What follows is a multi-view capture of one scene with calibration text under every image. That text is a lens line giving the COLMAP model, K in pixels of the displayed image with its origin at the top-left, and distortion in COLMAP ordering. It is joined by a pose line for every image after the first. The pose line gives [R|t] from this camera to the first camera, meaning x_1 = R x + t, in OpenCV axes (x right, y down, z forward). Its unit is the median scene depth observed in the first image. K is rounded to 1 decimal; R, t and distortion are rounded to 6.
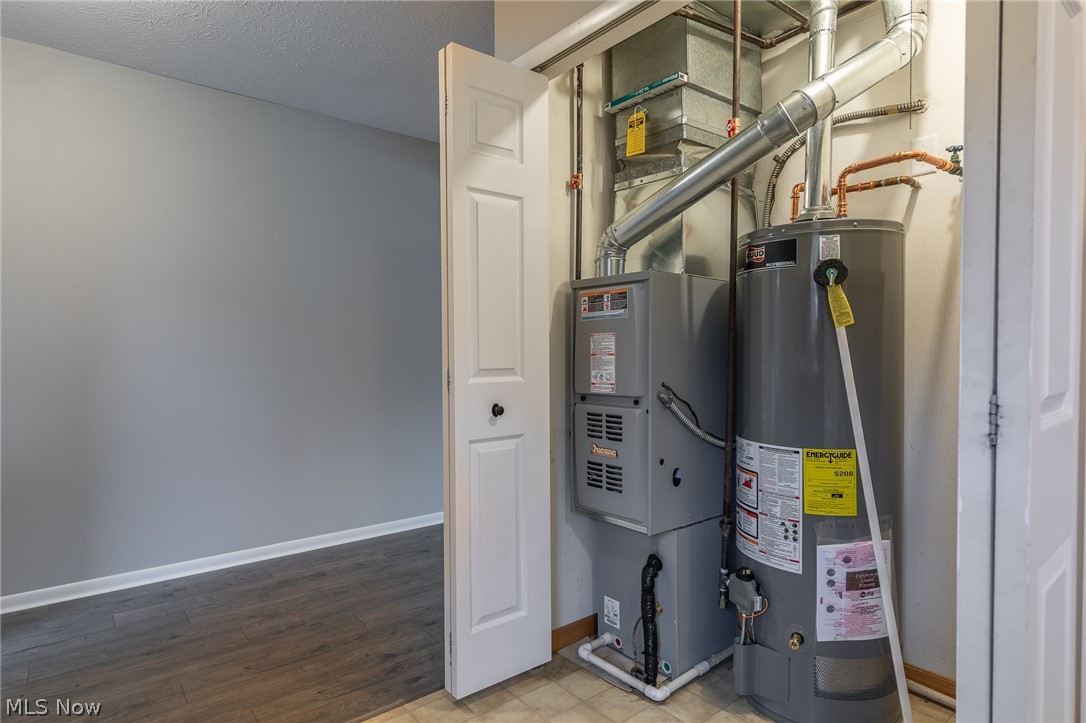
lens RADIAL K [[596.1, 0, 548.6], [0, 596.1, 359.4], [0, 0, 1]] dist [0.004228, -0.001682]
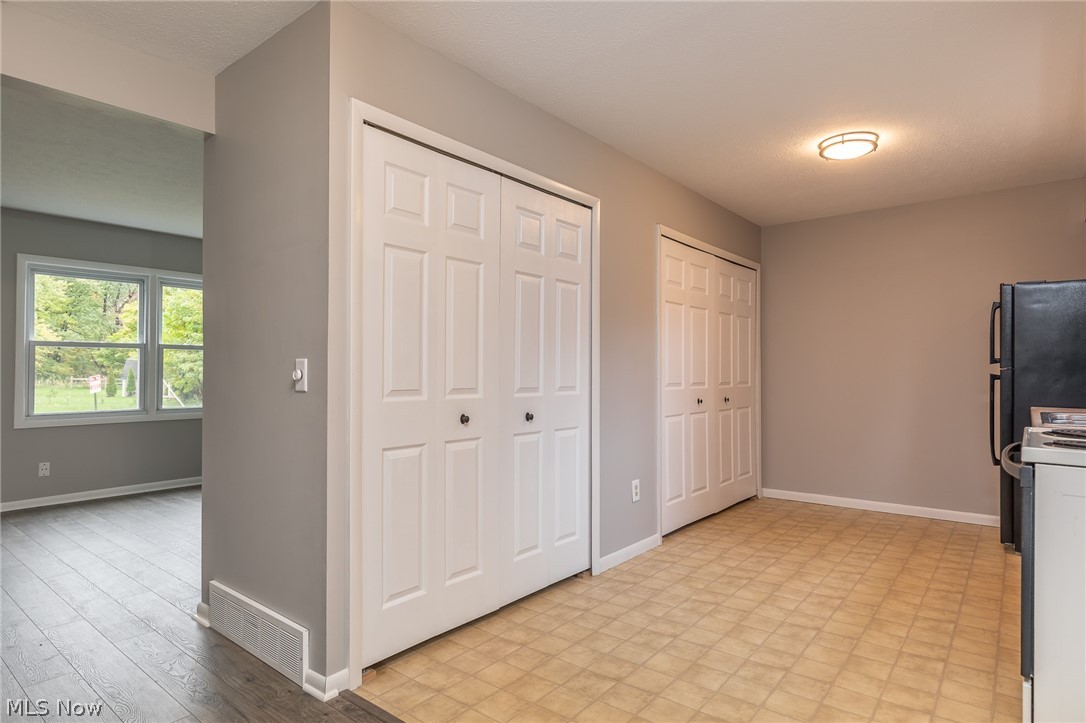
lens RADIAL K [[596.1, 0, 540.2], [0, 596.1, 363.9], [0, 0, 1]] dist [0.004228, -0.001682]
pose [[-0.197847, 0.011669, 0.980164, -1.167657], [0.024243, 0.999682, -0.007008, -0.017010], [-0.979933, 0.022376, -0.198067, 0.928580]]
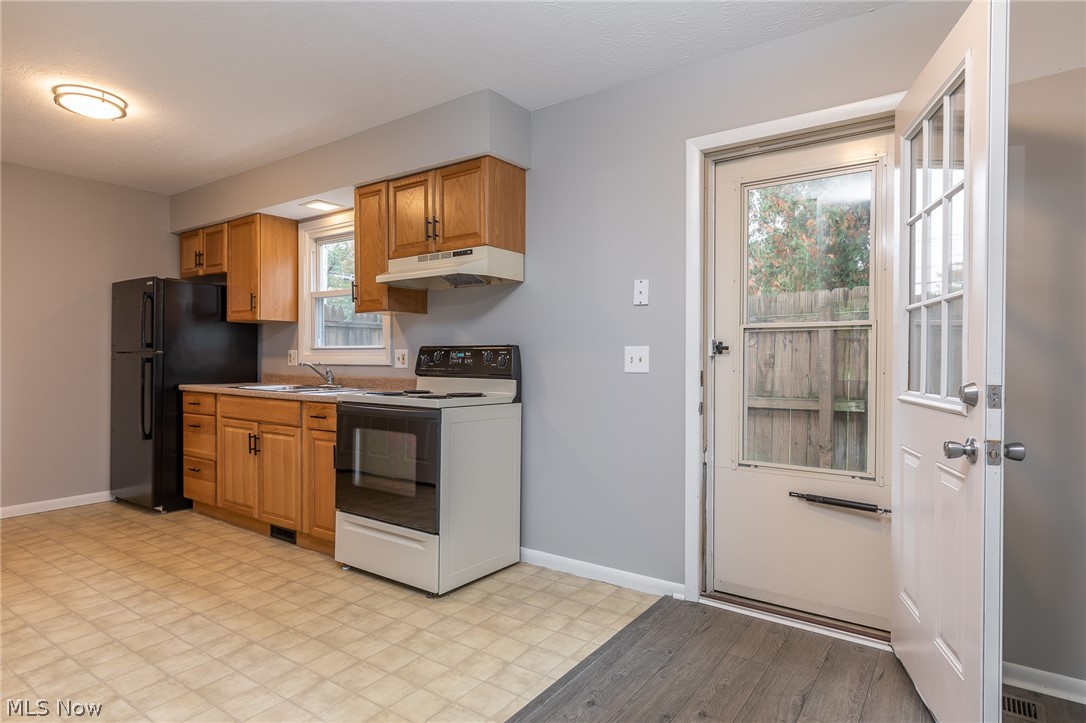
lens RADIAL K [[596.1, 0, 541.7], [0, 596.1, 363.8], [0, 0, 1]] dist [0.004228, -0.001682]
pose [[-0.964539, -0.002574, -0.263926, -0.390019], [-0.011896, 0.999360, 0.033729, -0.026935], [0.263671, 0.035673, -0.963953, 1.513288]]
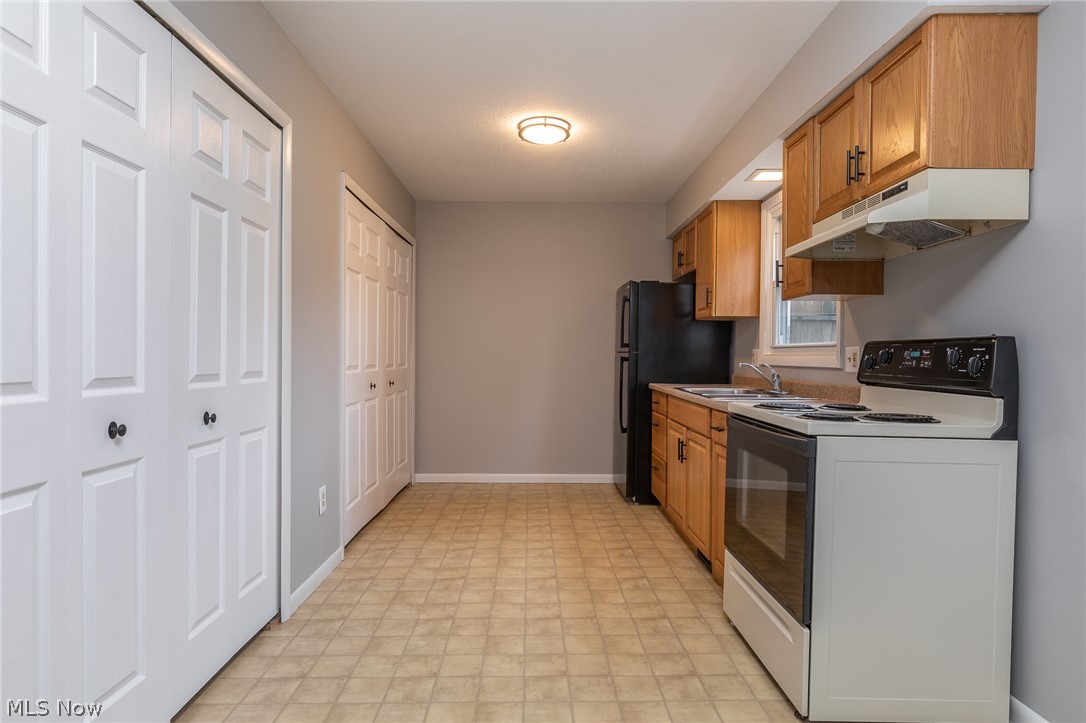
lens RADIAL K [[596.1, 0, 540.6], [0, 596.1, 363.6], [0, 0, 1]] dist [0.004228, -0.001682]
pose [[-0.779978, -0.016773, 0.625583, -0.761484], [0.007018, 0.999343, 0.035543, -0.018146], [-0.625768, 0.032113, -0.779348, 1.086006]]
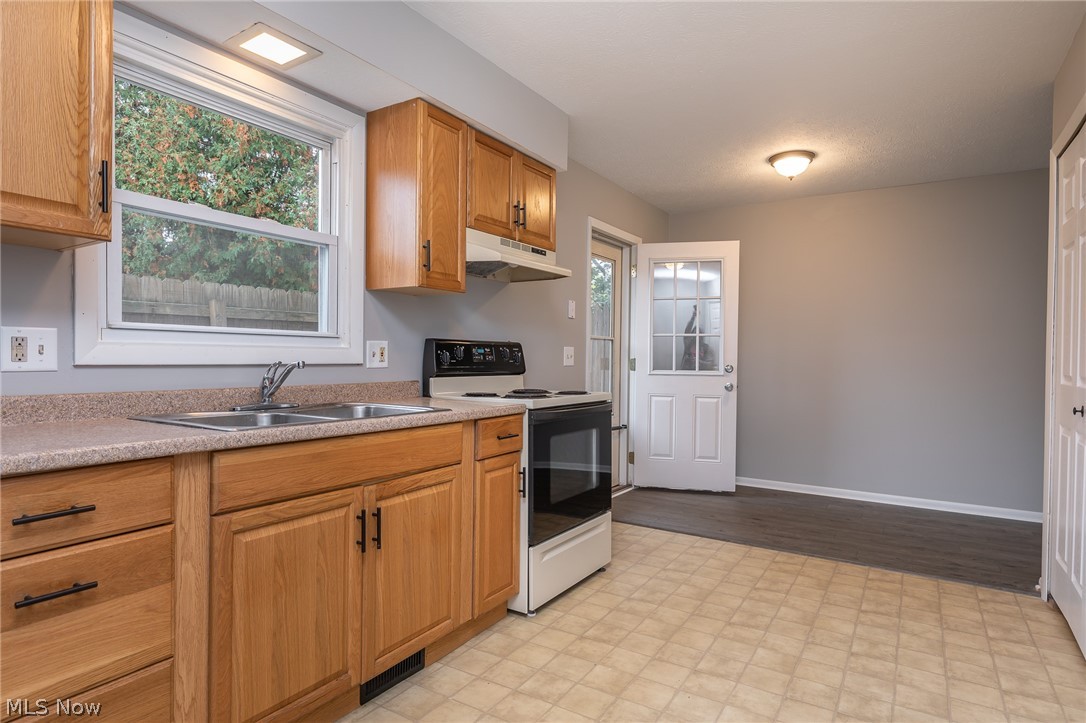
lens RADIAL K [[596.1, 0, 541.3], [0, 596.1, 364.1], [0, 0, 1]] dist [0.004228, -0.001682]
pose [[0.308254, 0.012560, -0.951221, 0.897751], [-0.035447, 0.999370, 0.001709, 0.033317], [0.950644, 0.033191, 0.308505, -0.505379]]
